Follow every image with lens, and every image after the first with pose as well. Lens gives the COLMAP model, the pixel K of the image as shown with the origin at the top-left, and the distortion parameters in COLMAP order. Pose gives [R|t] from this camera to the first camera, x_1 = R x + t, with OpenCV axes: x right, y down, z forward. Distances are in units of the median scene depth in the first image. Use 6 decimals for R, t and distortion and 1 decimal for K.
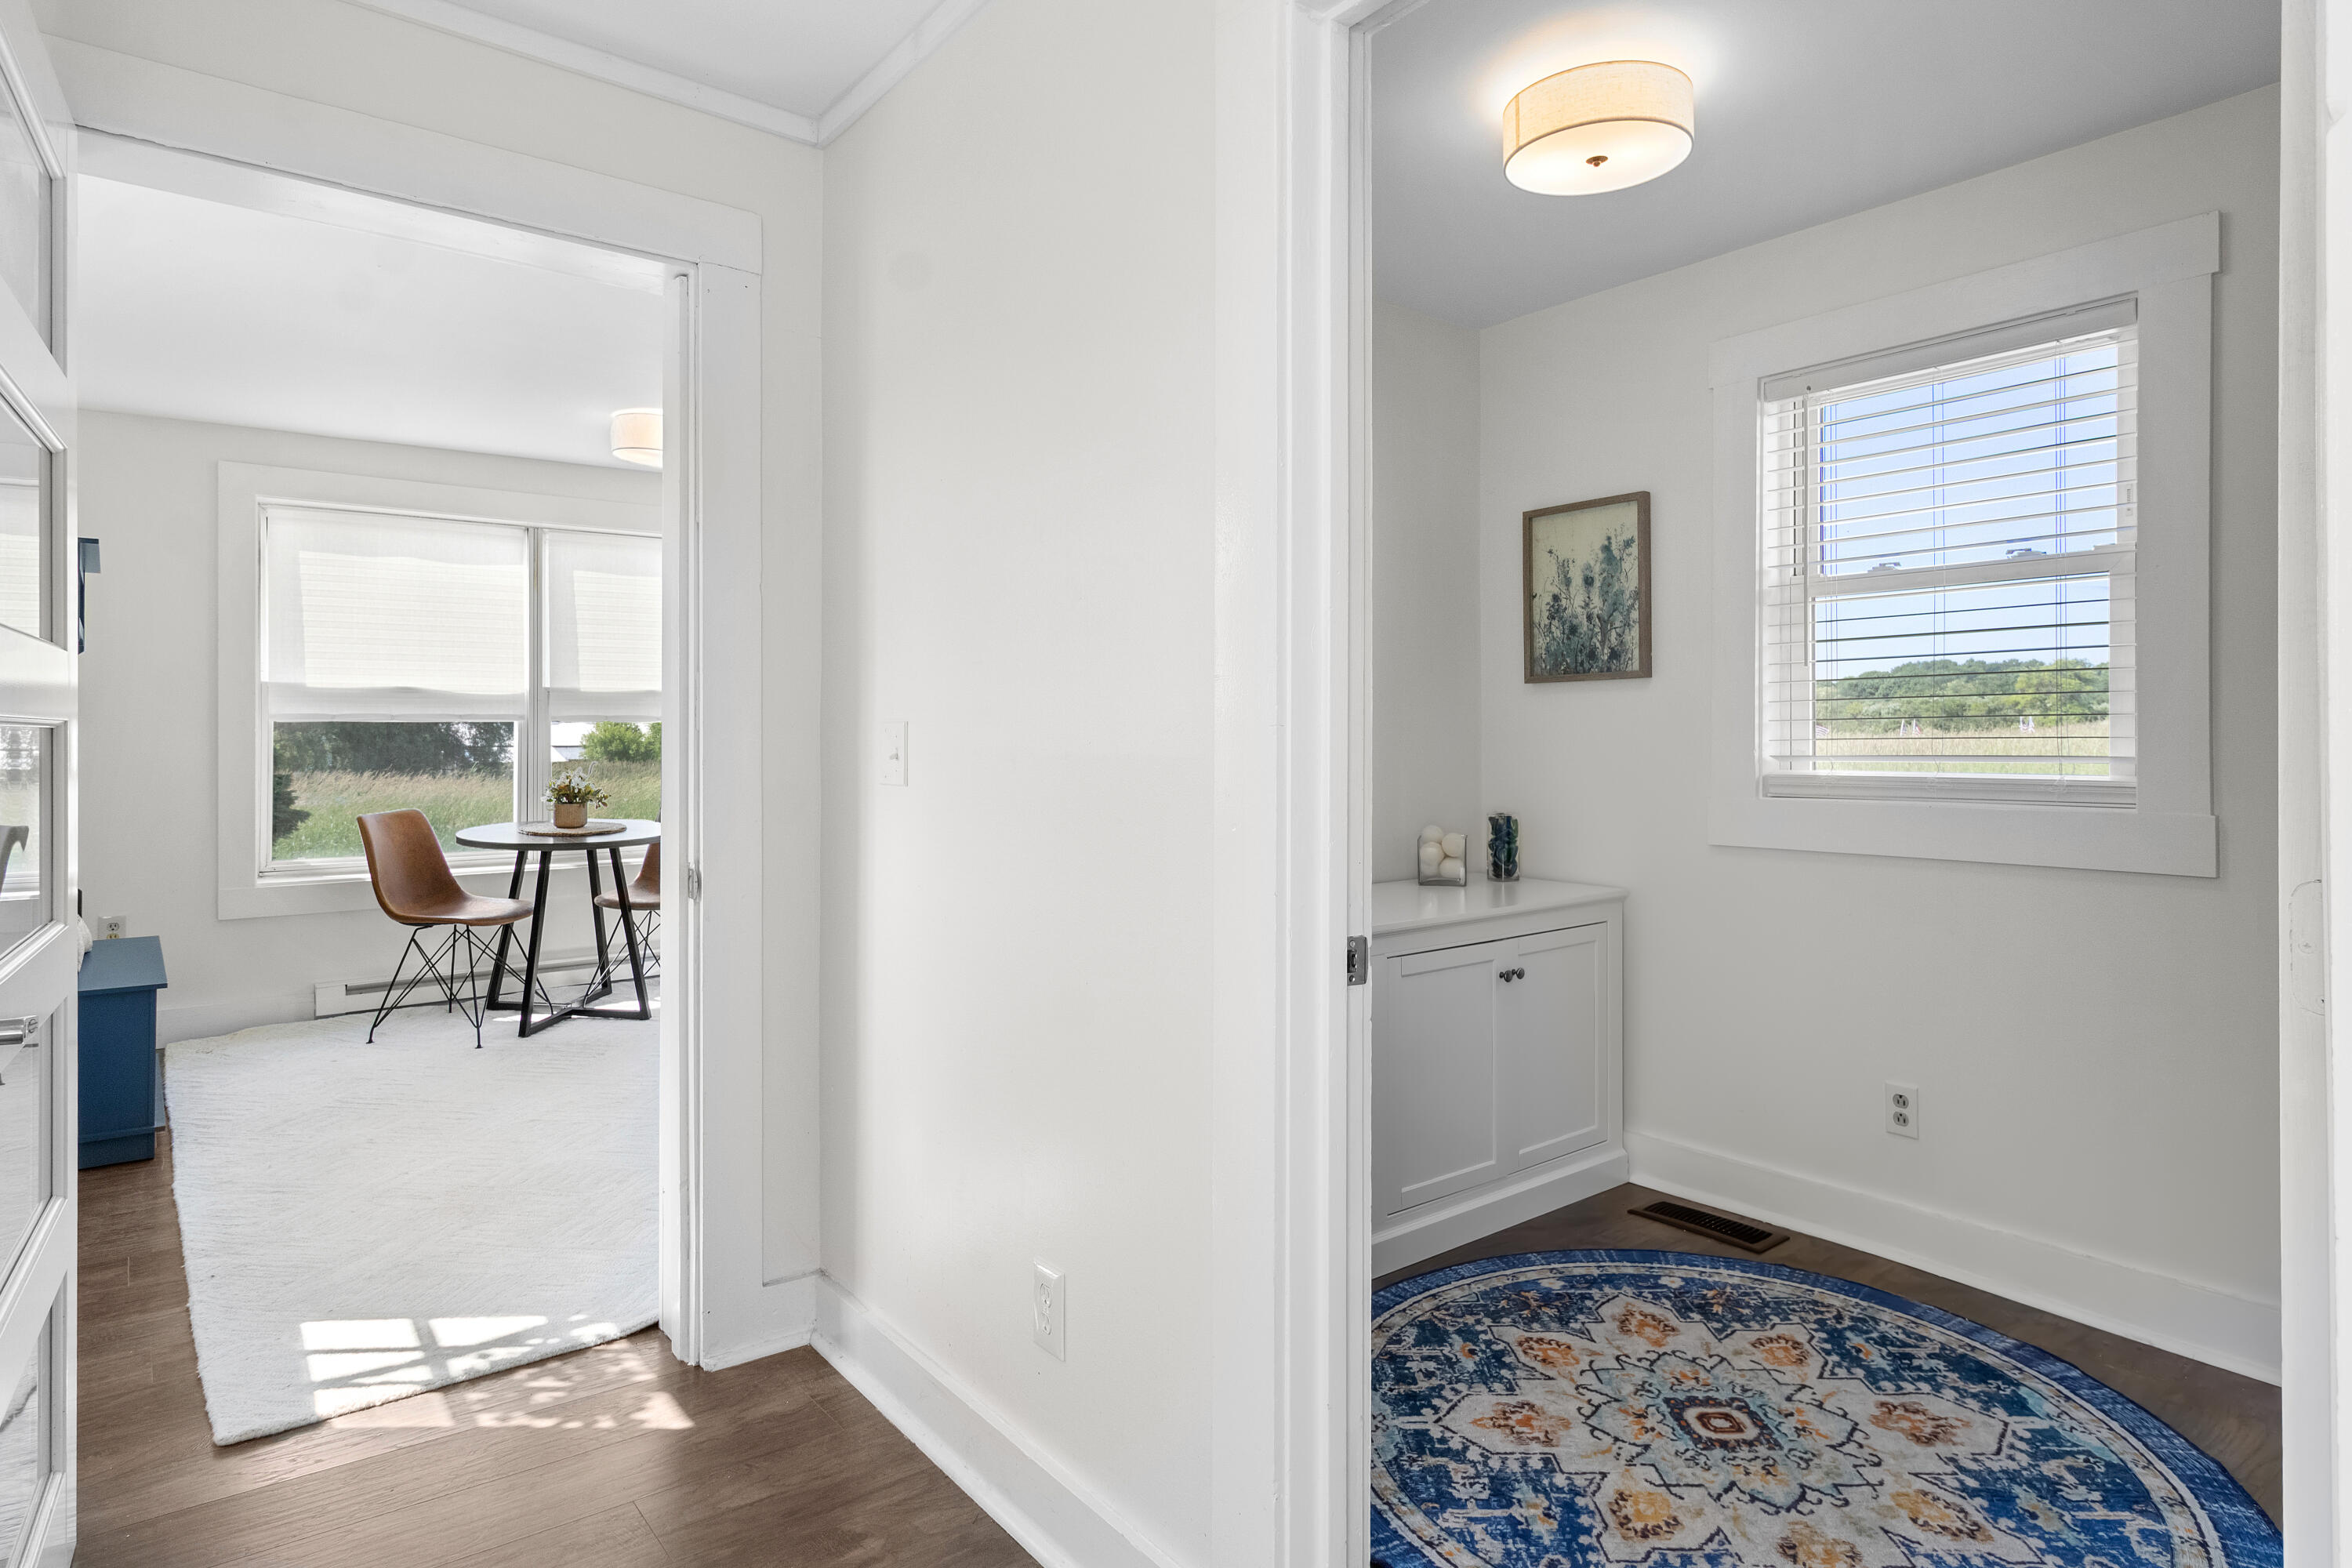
lens RADIAL K [[1300.1, 0, 1171.2], [0, 1300.1, 763.8], [0, 0, 1]] dist [0.005009, 0.000188]
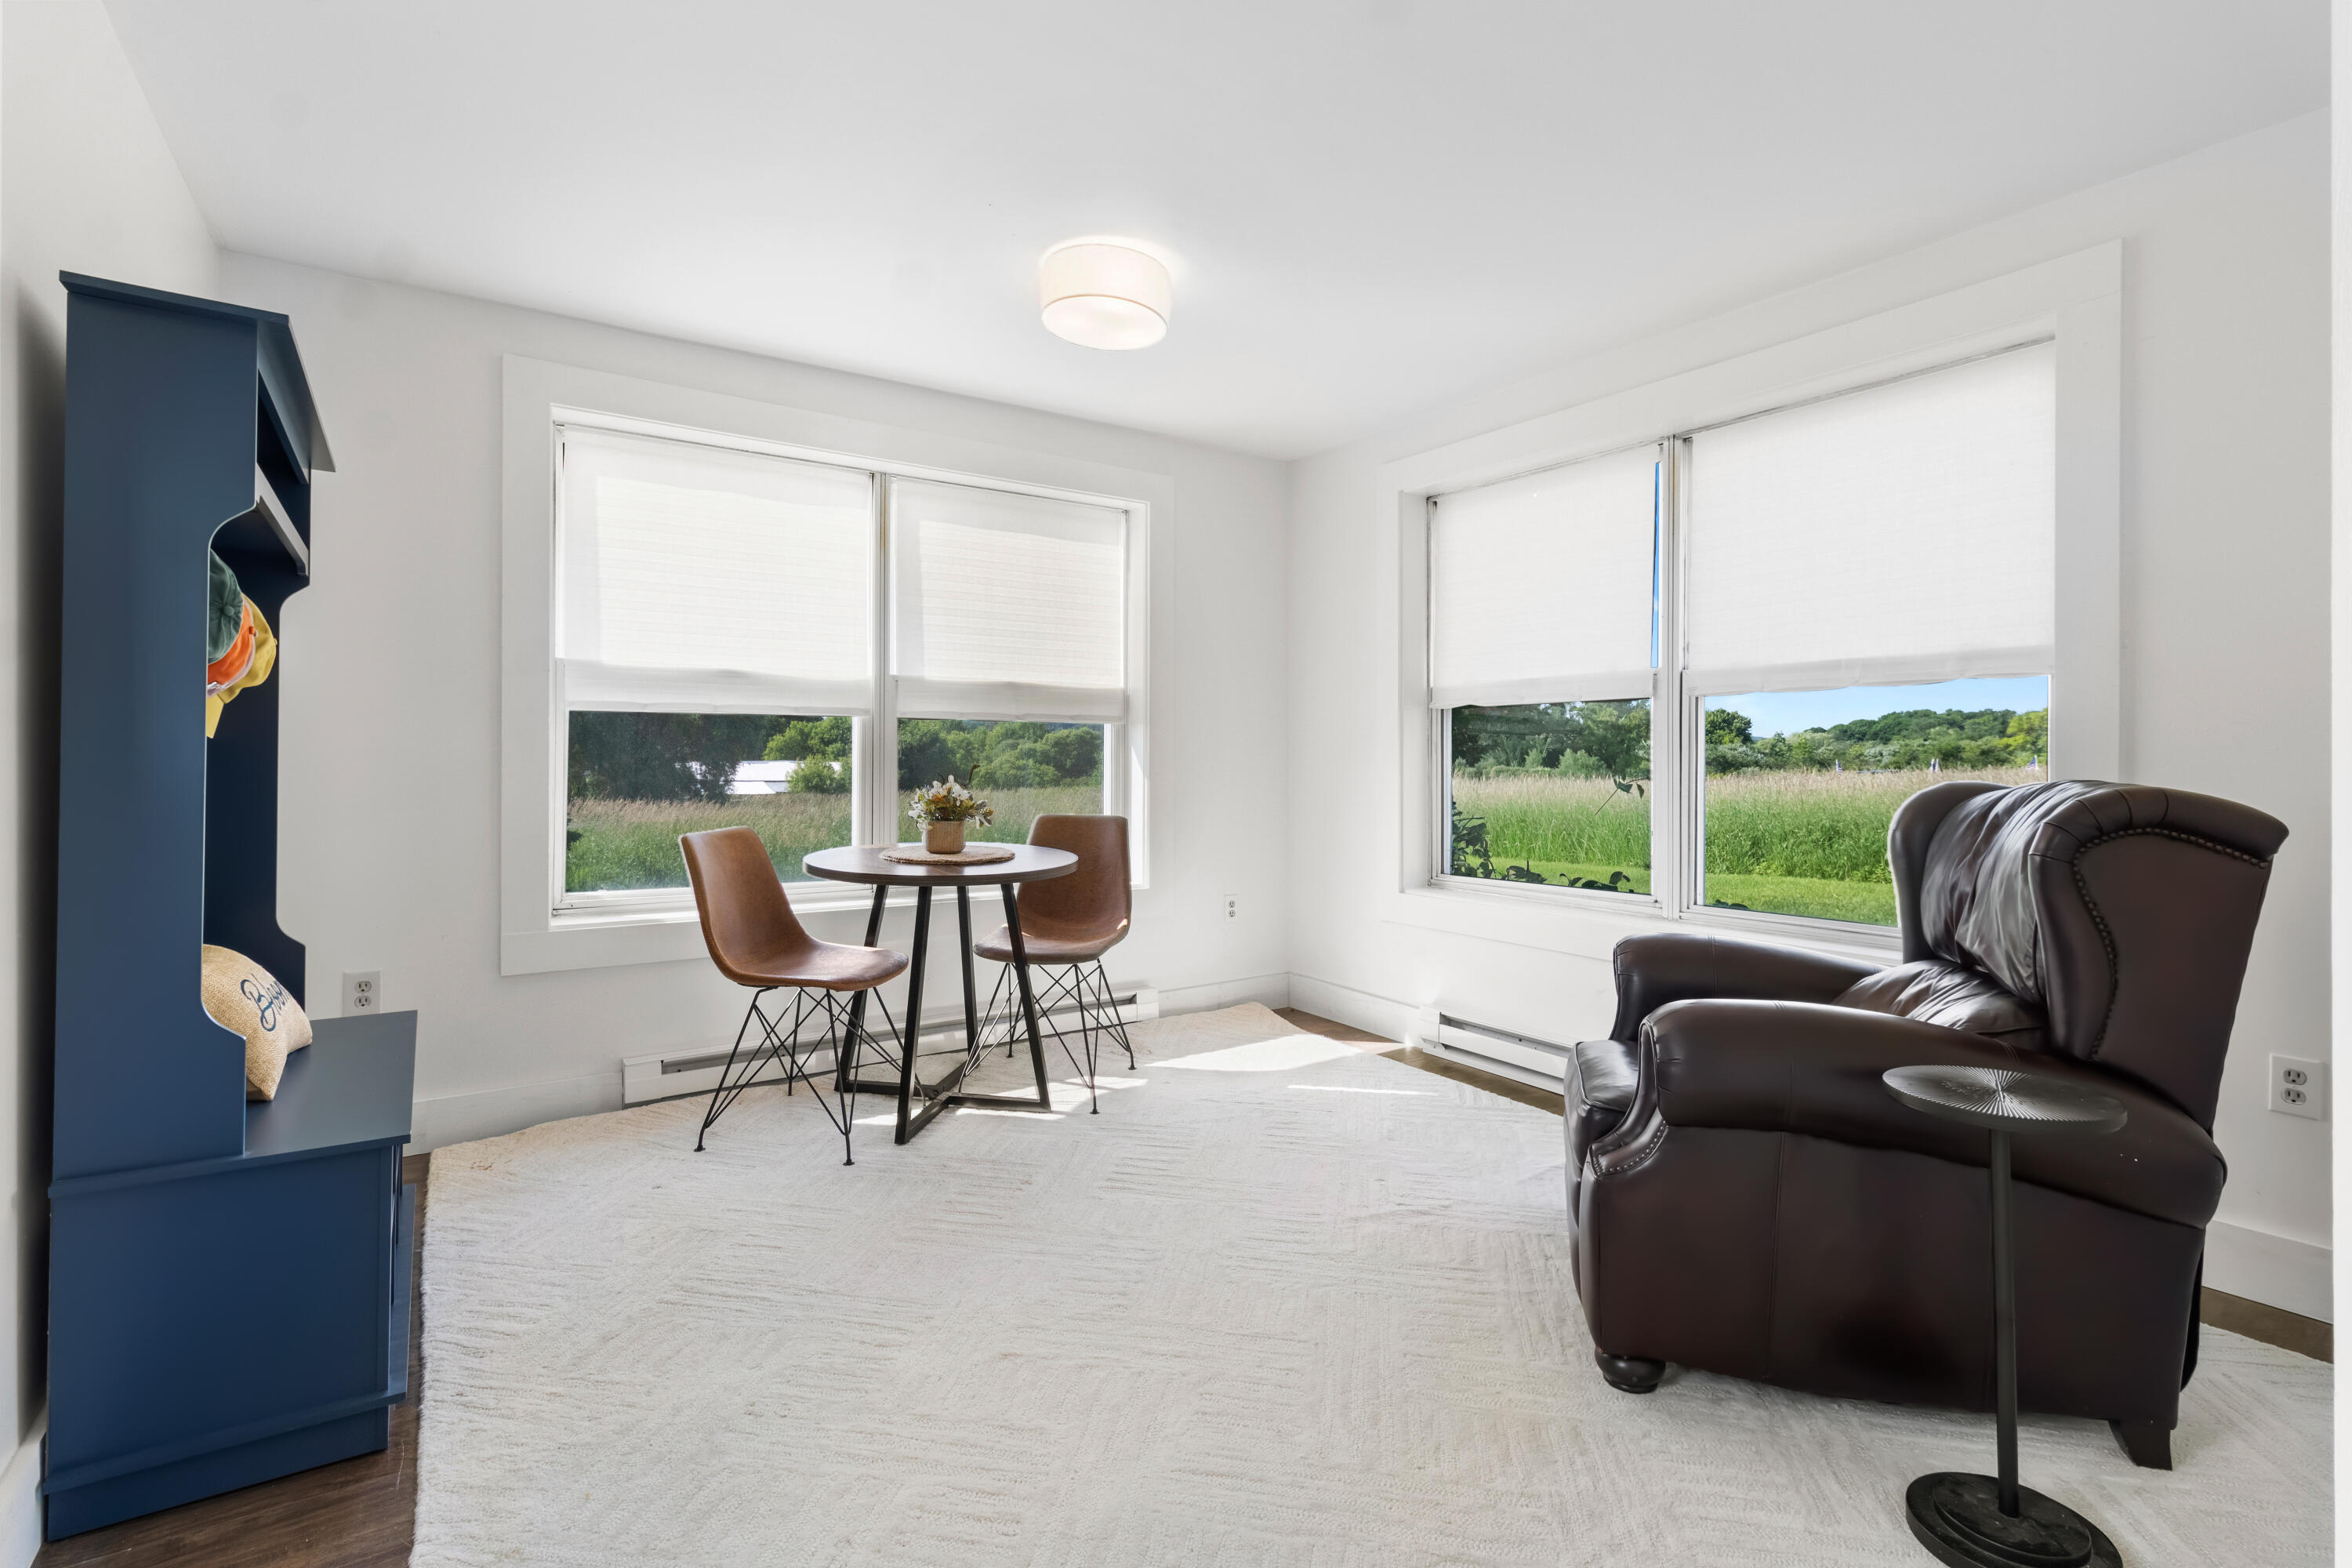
lens RADIAL K [[1094.9, 0, 1191.9], [0, 1094.9, 796.5], [0, 0, 1]] dist [0.002977, 0.001018]
pose [[0.997412, 0.003357, -0.071823, -0.278177], [-0.003342, 0.999994, 0.000338, 0.016061], [0.071824, -0.000097, 0.997417, 0.383592]]
